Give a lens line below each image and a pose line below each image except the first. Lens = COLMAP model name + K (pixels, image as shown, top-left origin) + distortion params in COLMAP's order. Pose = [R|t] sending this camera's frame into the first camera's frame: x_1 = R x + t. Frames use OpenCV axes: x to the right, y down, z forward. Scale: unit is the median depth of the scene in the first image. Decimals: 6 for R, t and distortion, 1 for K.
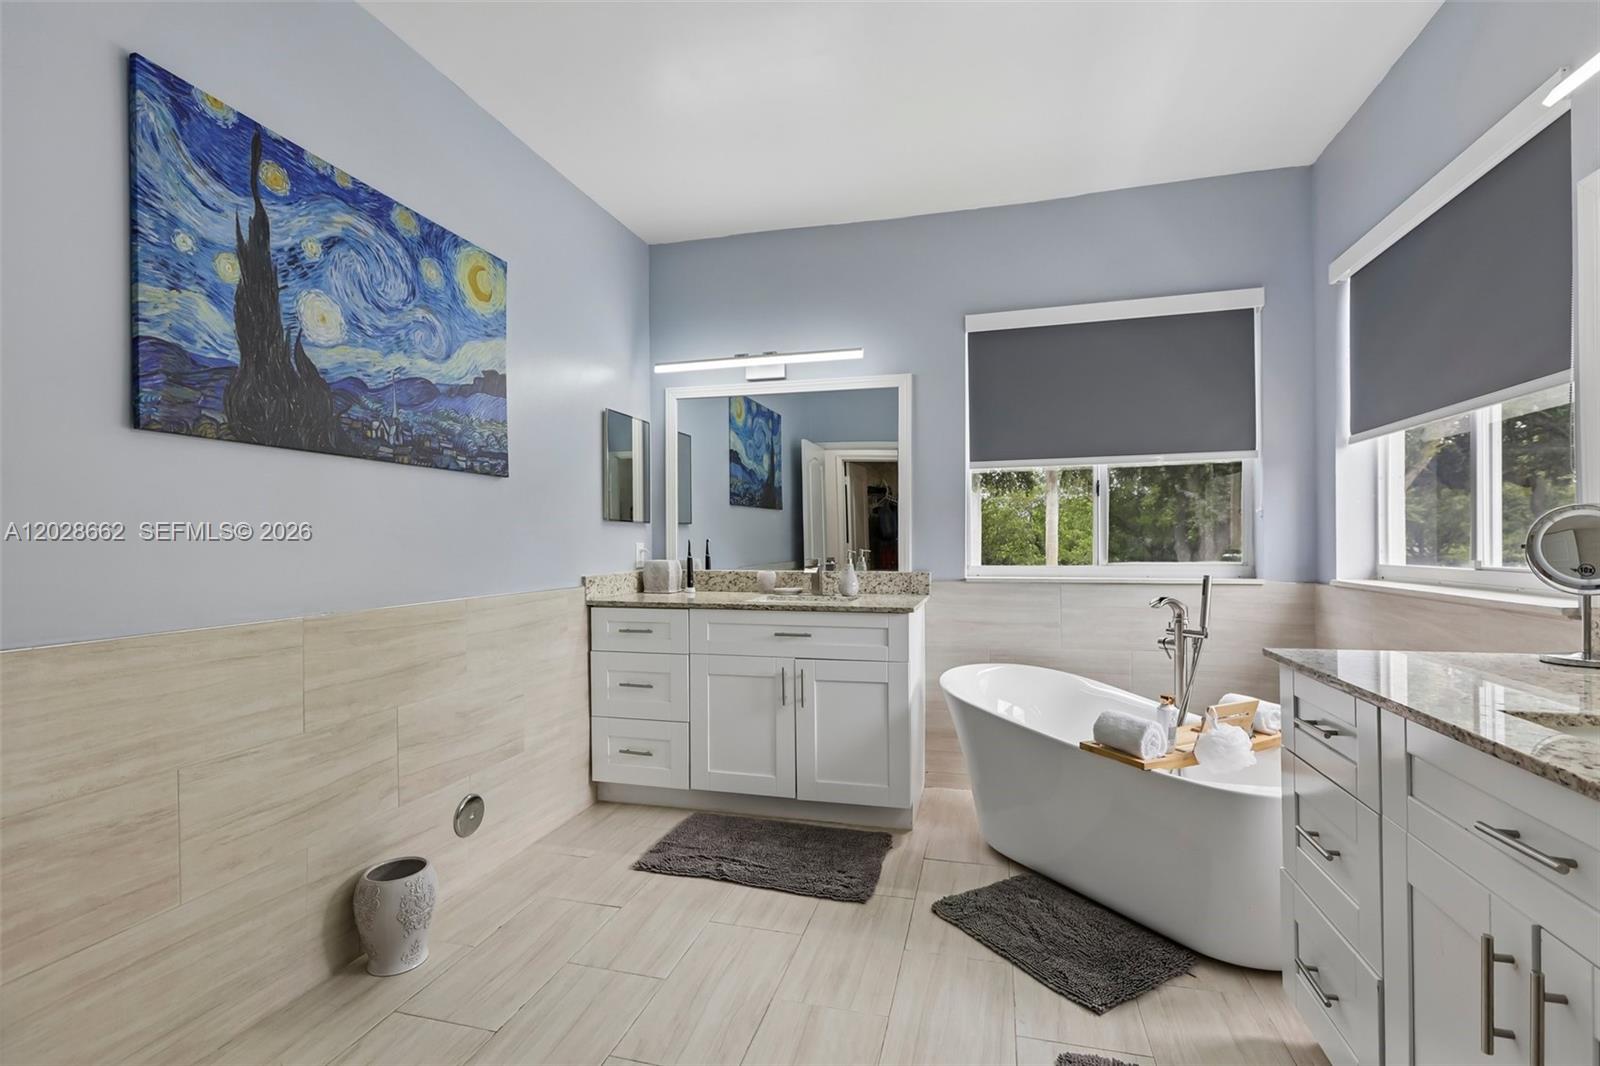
lens RADIAL K [[727.2, 0, 796.6], [0, 727.2, 541.6], [0, 0, 1]] dist [0.002657, 0.000429]
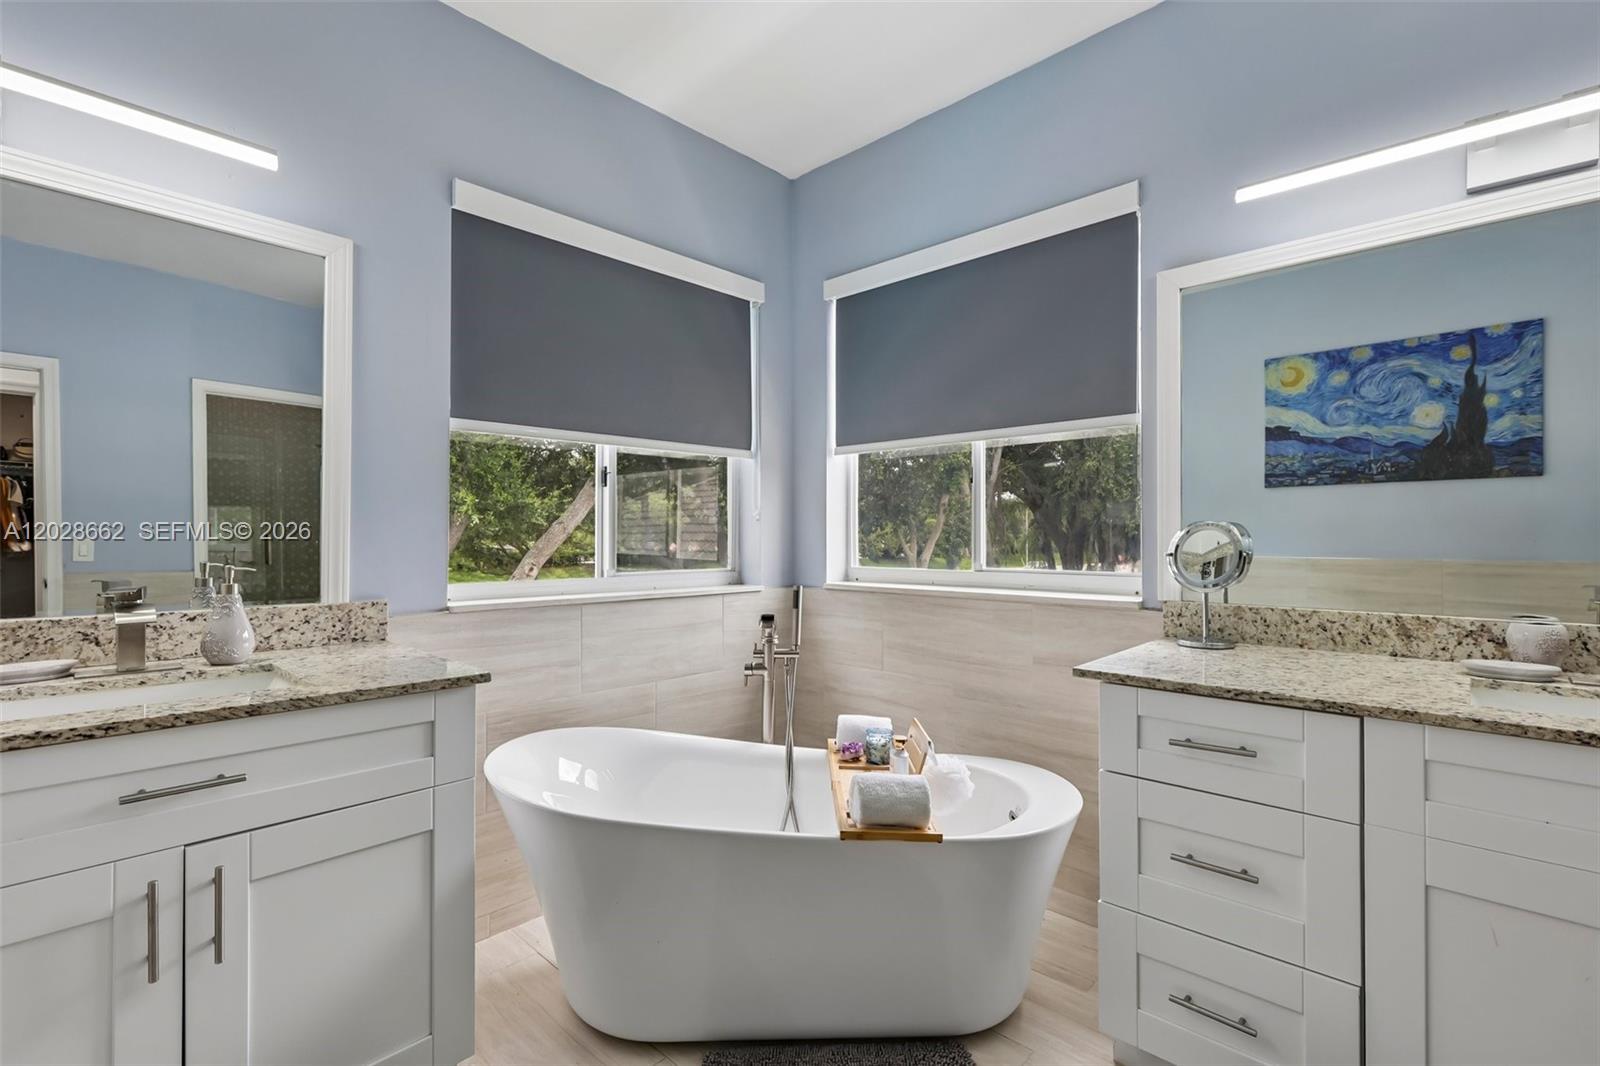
lens RADIAL K [[733.0, 0, 789.0], [0, 733.0, 538.9], [0, 0, 1]] dist [-0.001795, -0.000006]
pose [[0.471184, 0.005138, 0.882020, -0.197016], [-0.005061, 0.999982, -0.003122, -0.006876], [-0.882021, -0.002993, 0.471201, 0.509164]]
